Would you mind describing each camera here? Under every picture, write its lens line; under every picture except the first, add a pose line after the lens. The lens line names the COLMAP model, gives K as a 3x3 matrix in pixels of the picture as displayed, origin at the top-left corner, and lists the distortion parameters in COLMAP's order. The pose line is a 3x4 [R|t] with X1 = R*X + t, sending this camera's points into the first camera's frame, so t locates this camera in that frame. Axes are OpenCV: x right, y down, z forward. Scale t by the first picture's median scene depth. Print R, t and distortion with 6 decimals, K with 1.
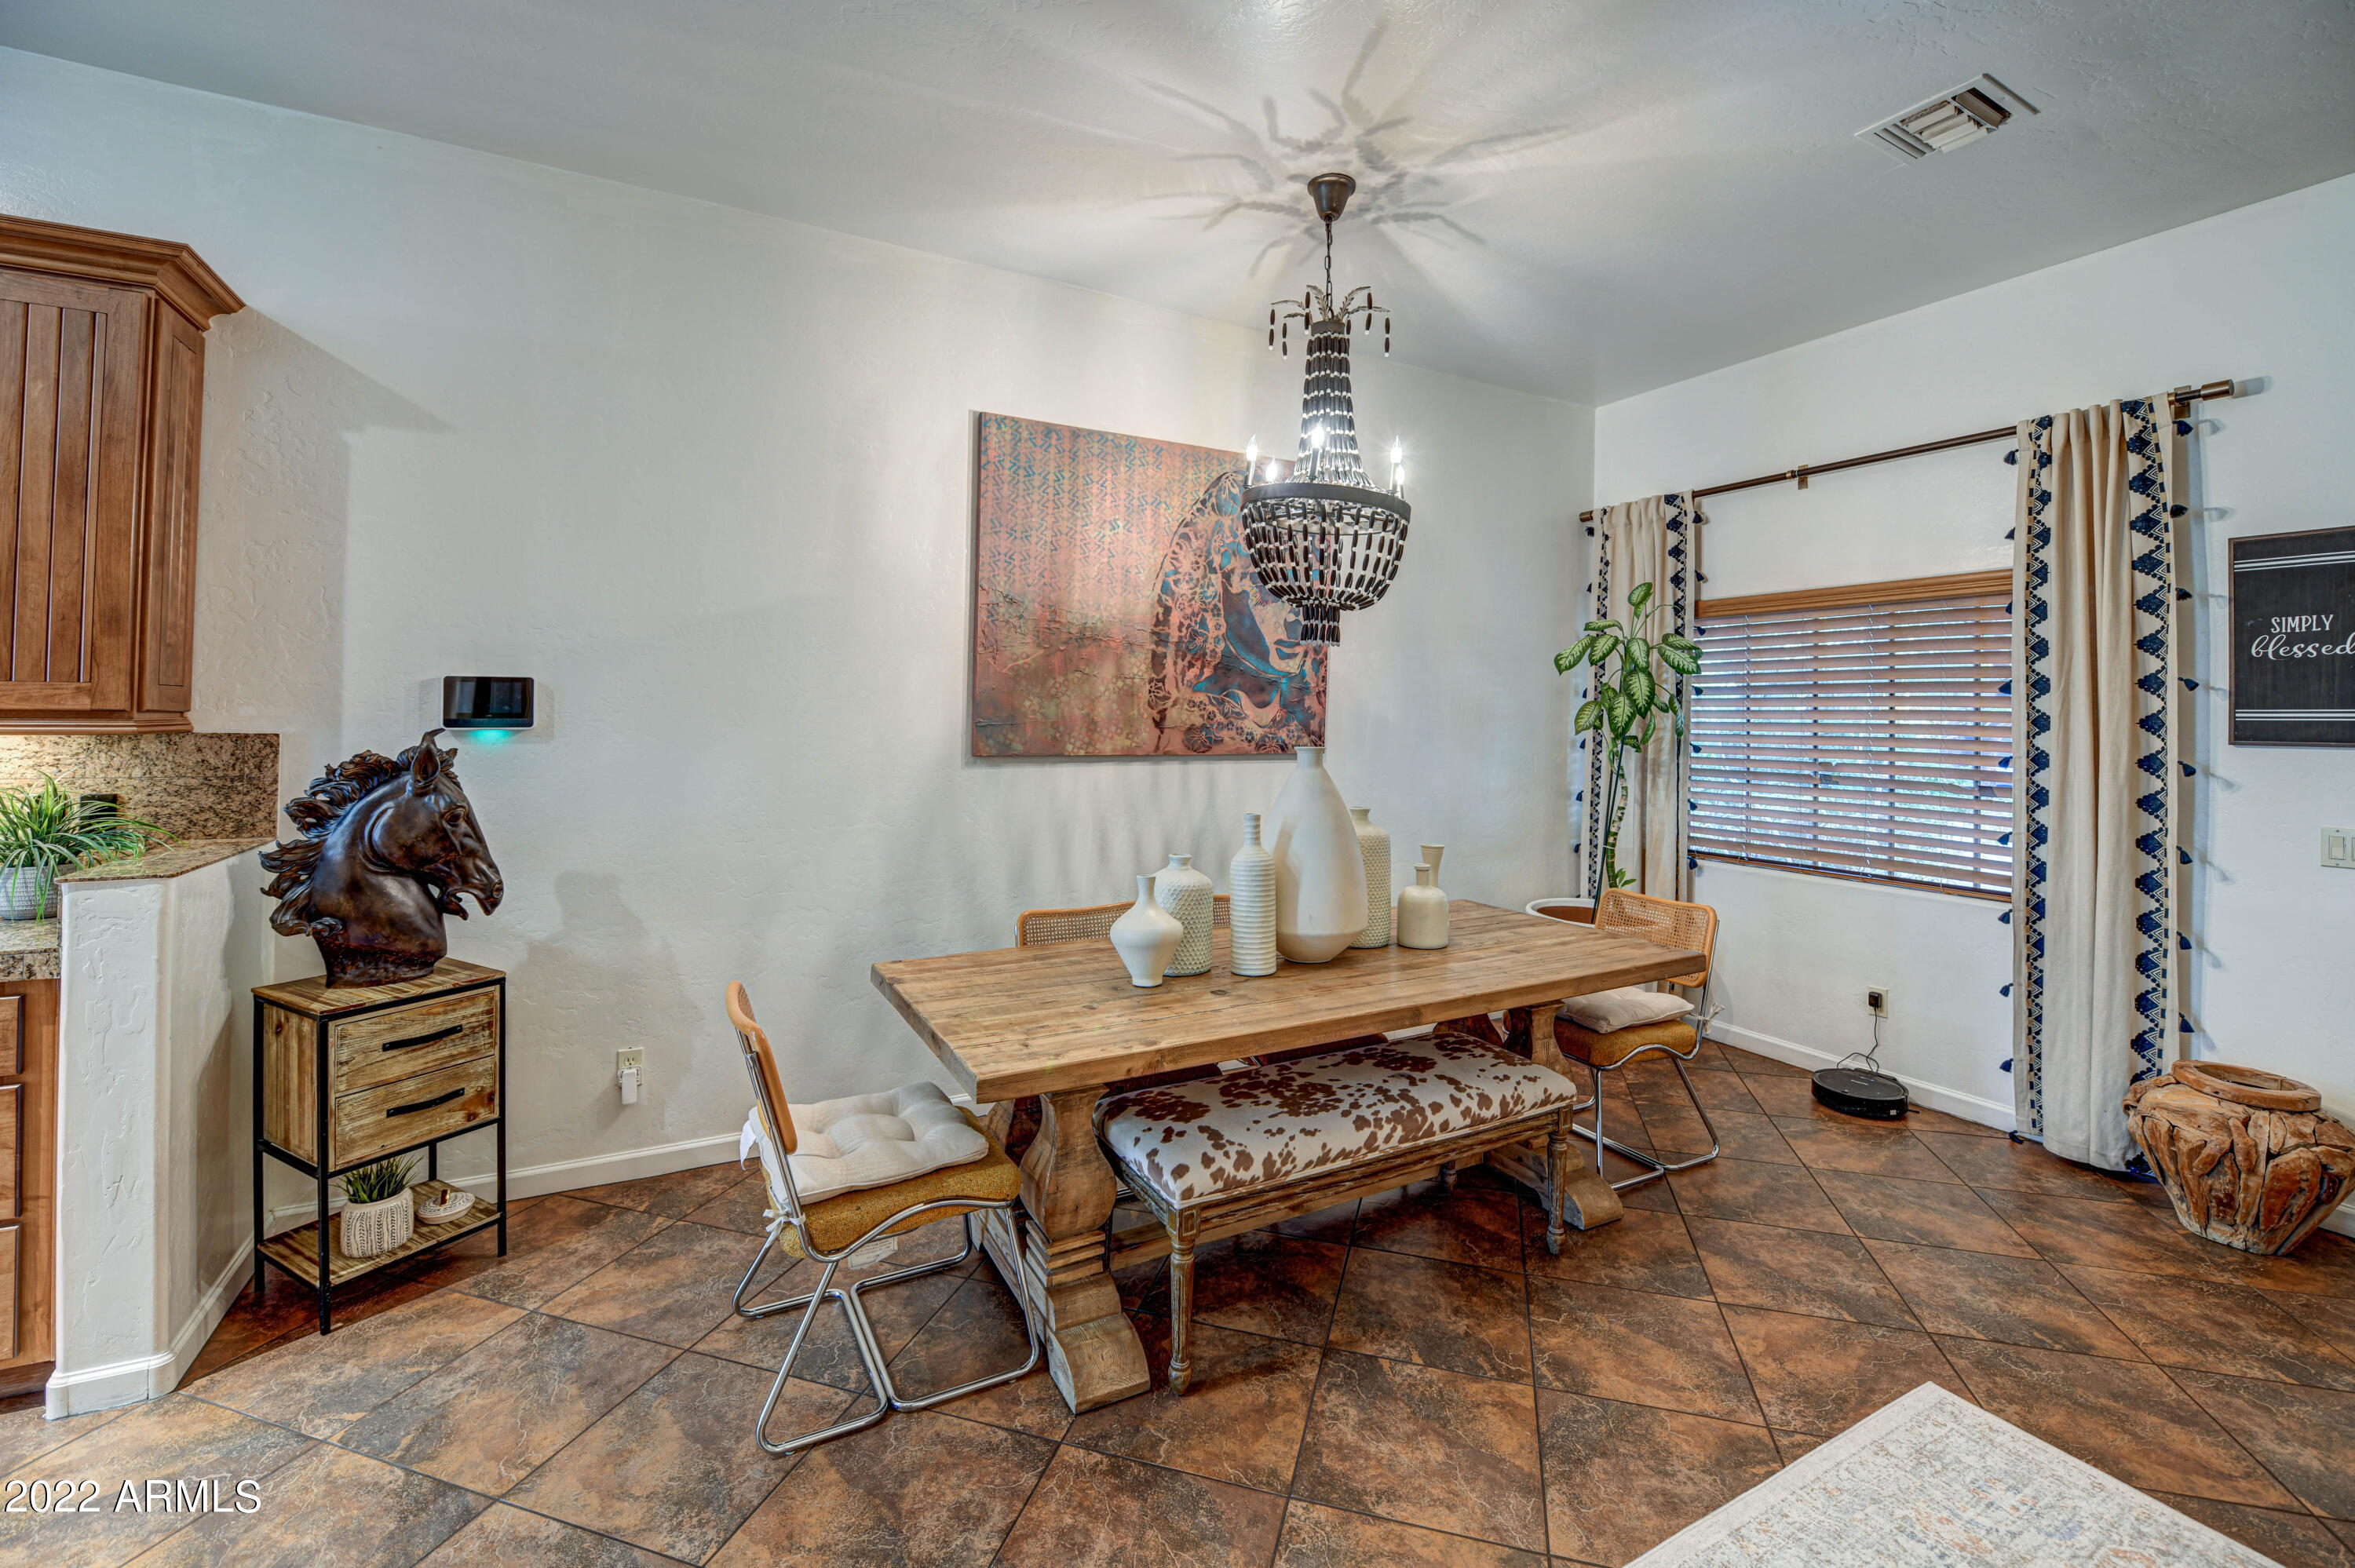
lens RADIAL K [[977.6, 0, 1174.6], [0, 977.6, 707.1], [0, 0, 1]] dist [-0.019554, -0.001201]
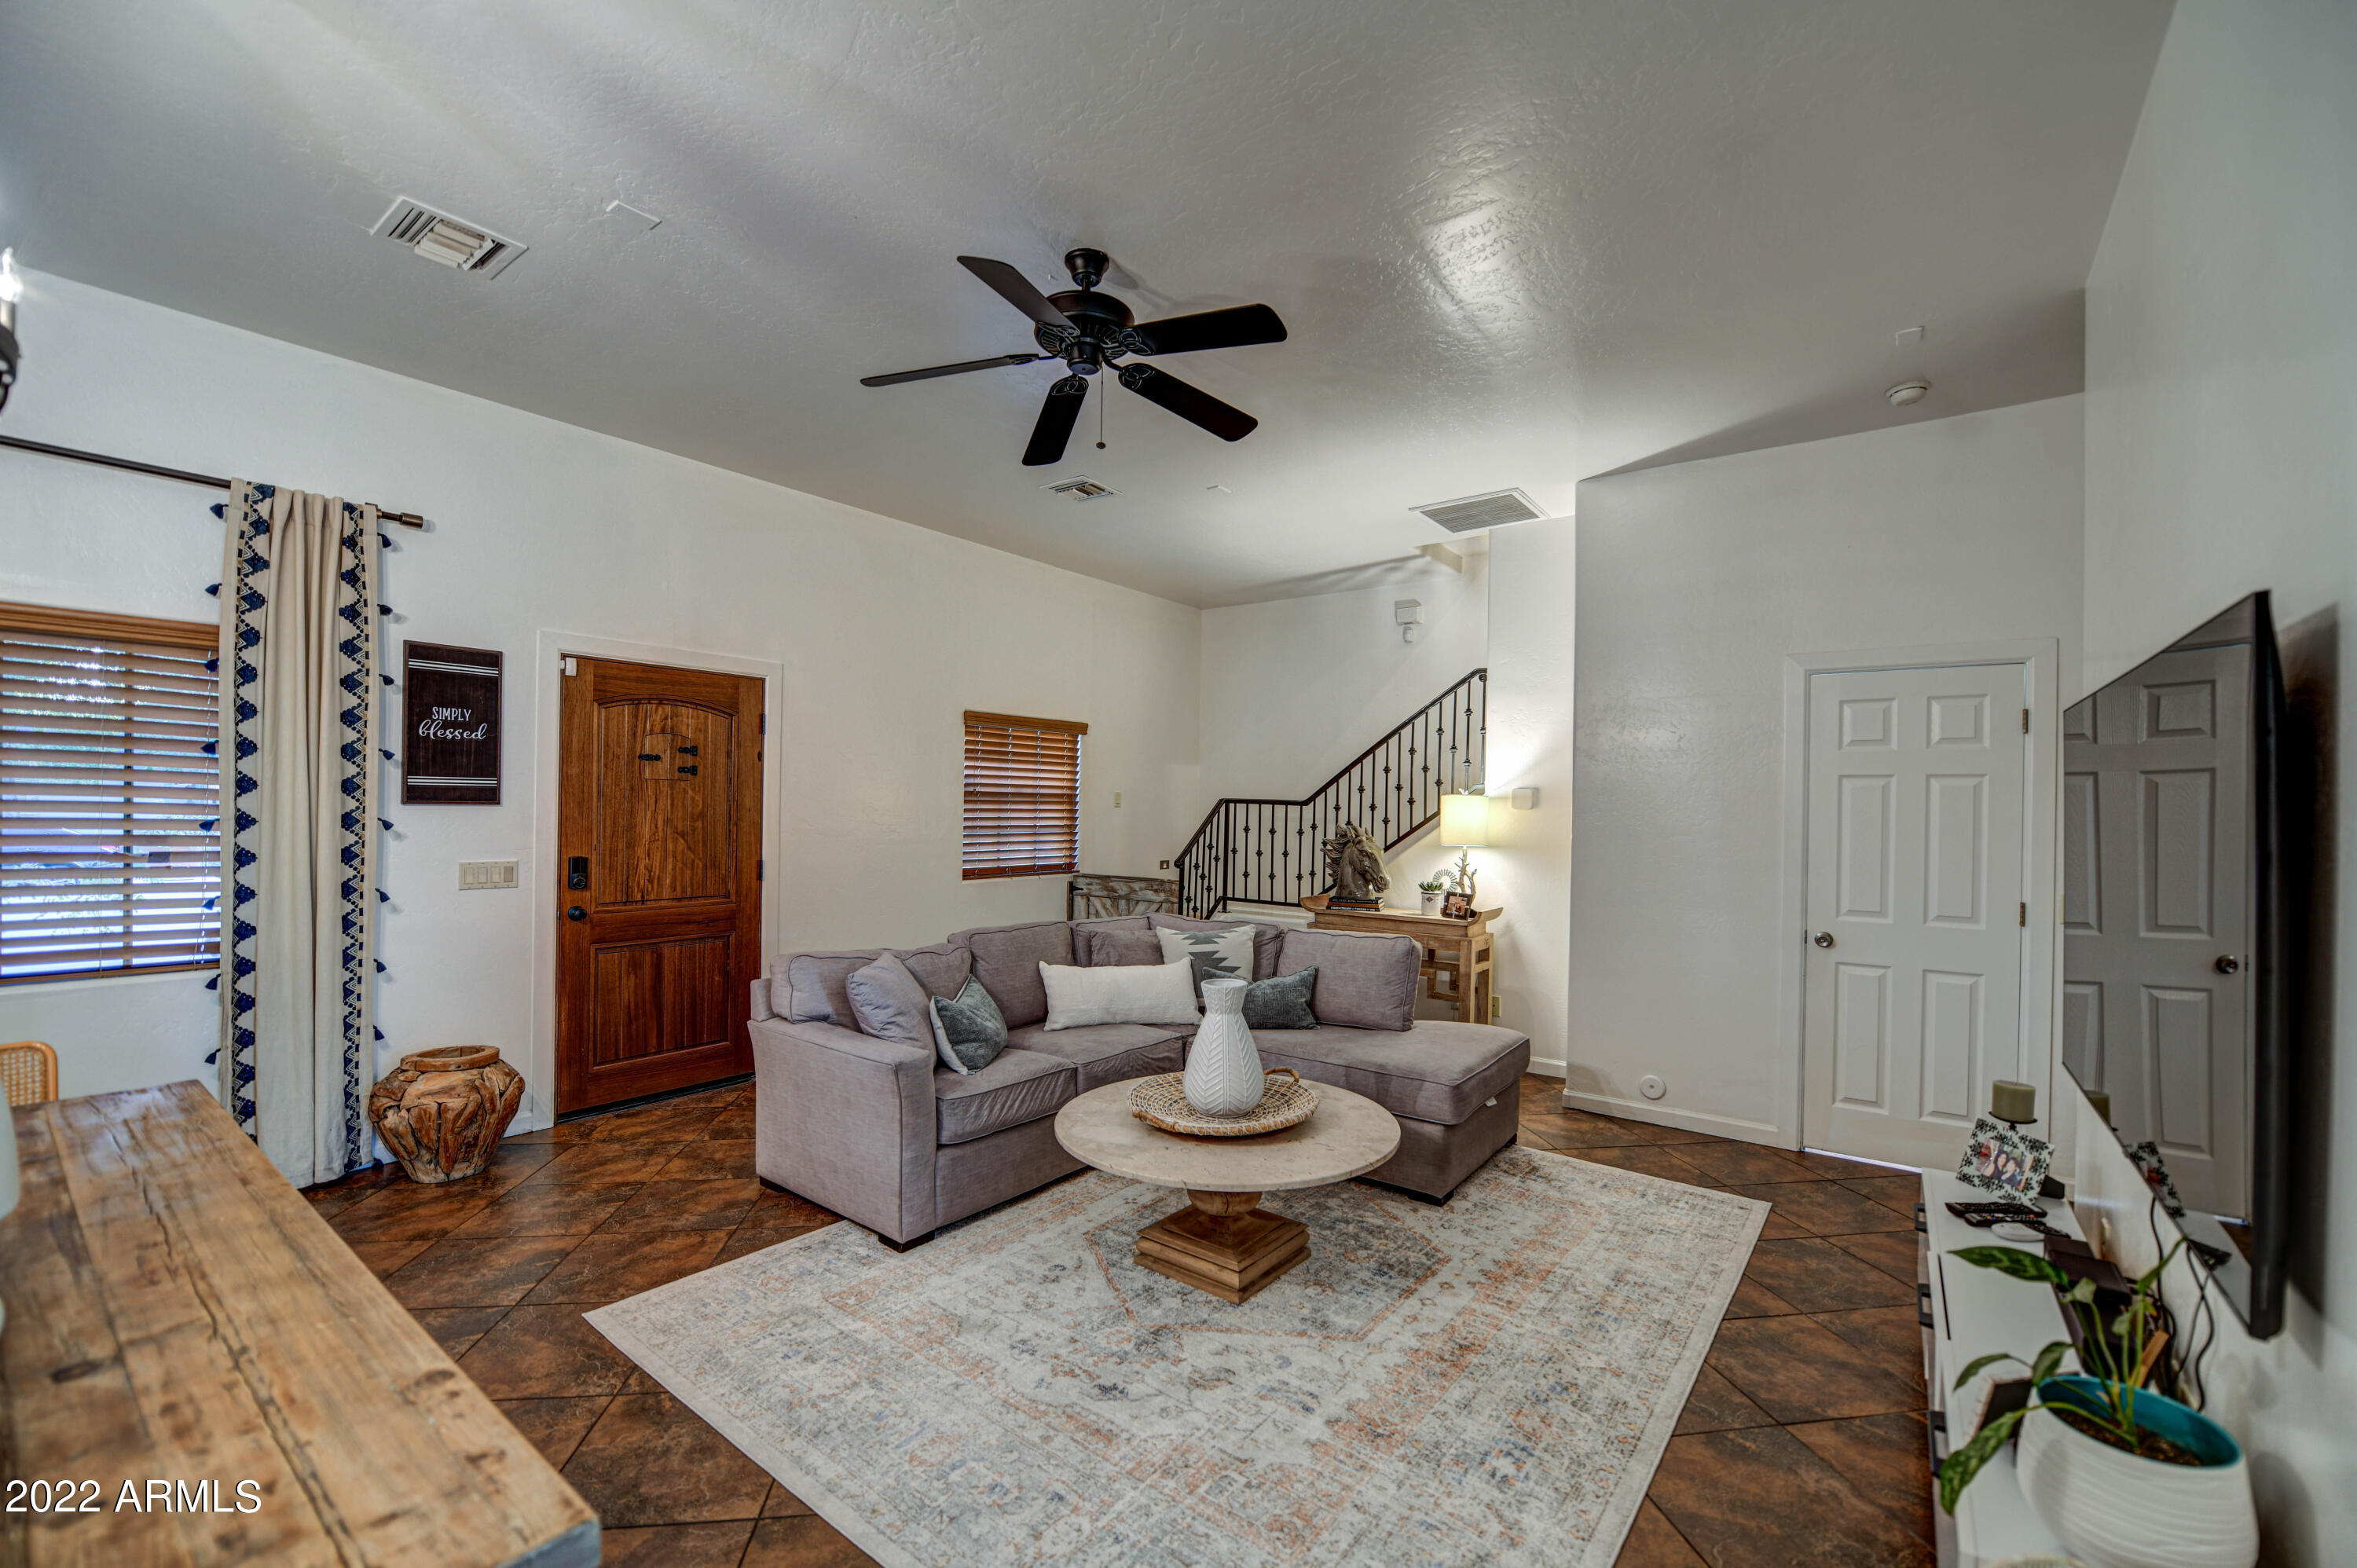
lens RADIAL K [[945.2, 0, 1205.5], [0, 945.2, 816.4], [0, 0, 1]] dist [-0.016594, -0.002791]
pose [[-0.434656, -0.028693, 0.900139, -0.461286], [-0.031847, 0.999357, 0.016477, 0.002153], [-0.900033, -0.021504, -0.435290, 0.569085]]
